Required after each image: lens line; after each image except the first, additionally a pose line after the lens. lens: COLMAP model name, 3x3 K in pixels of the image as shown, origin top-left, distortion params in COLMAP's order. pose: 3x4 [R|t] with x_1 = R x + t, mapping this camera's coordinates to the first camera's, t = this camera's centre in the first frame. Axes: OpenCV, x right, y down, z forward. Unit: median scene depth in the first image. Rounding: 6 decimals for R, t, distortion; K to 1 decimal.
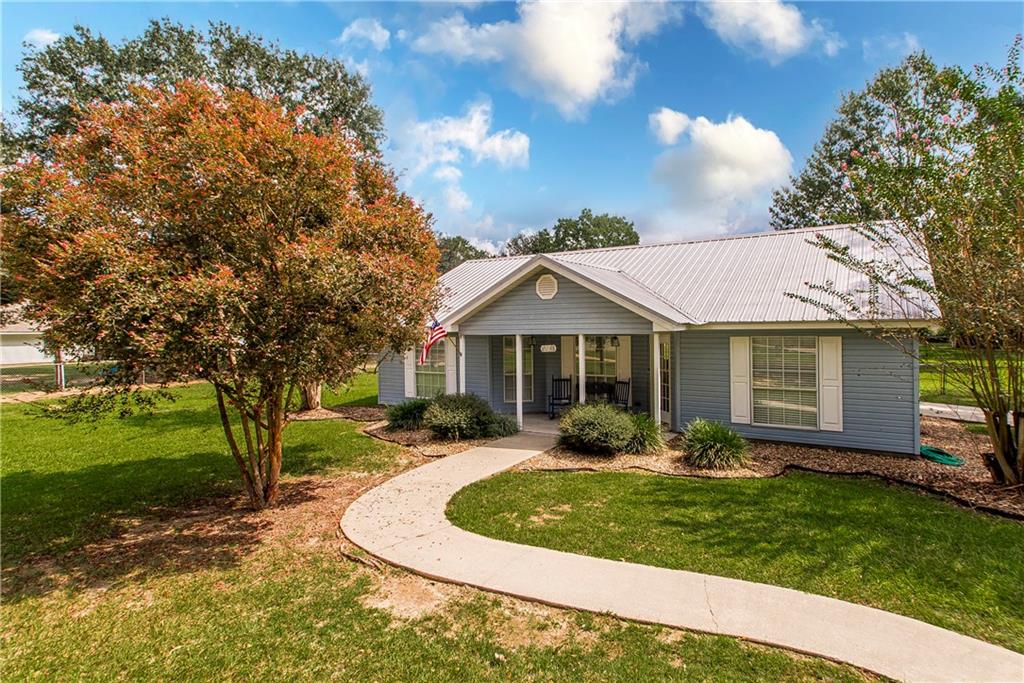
lens RADIAL K [[447.5, 0, 516.6], [0, 447.5, 342.5], [0, 0, 1]] dist [-0.000086, -0.000034]
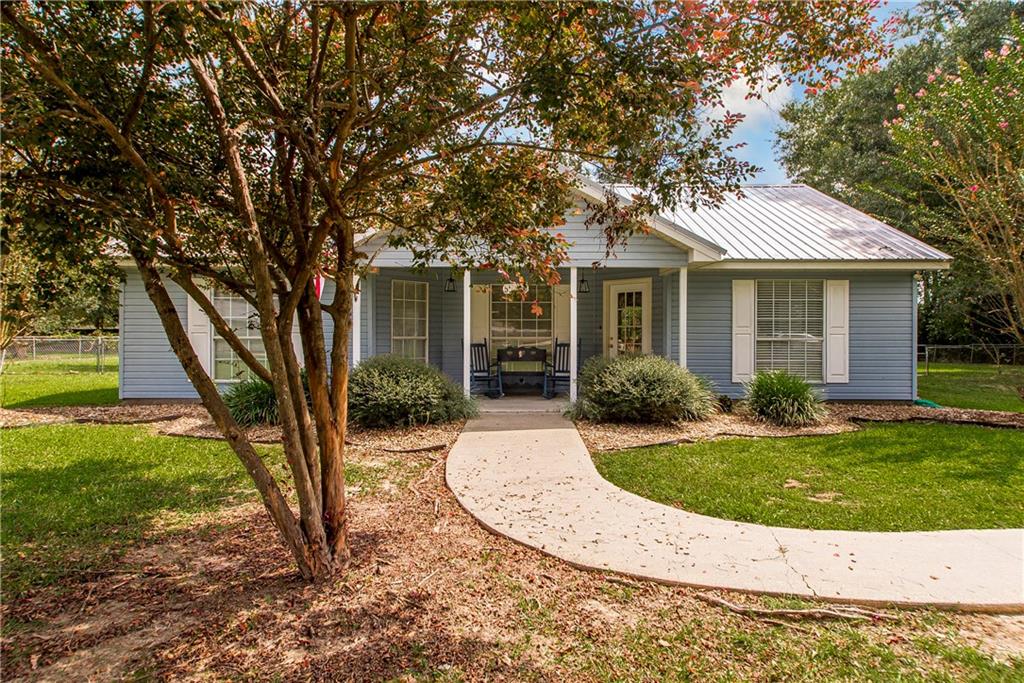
lens RADIAL K [[548.1, 0, 510.1], [0, 548.1, 340.6], [0, 0, 1]] dist [0.005156, 0.000491]
pose [[0.883612, 0.002838, 0.468211, -0.406474], [-0.010314, 0.999857, 0.013403, 0.099765], [-0.468106, -0.016672, 0.883515, 0.314102]]
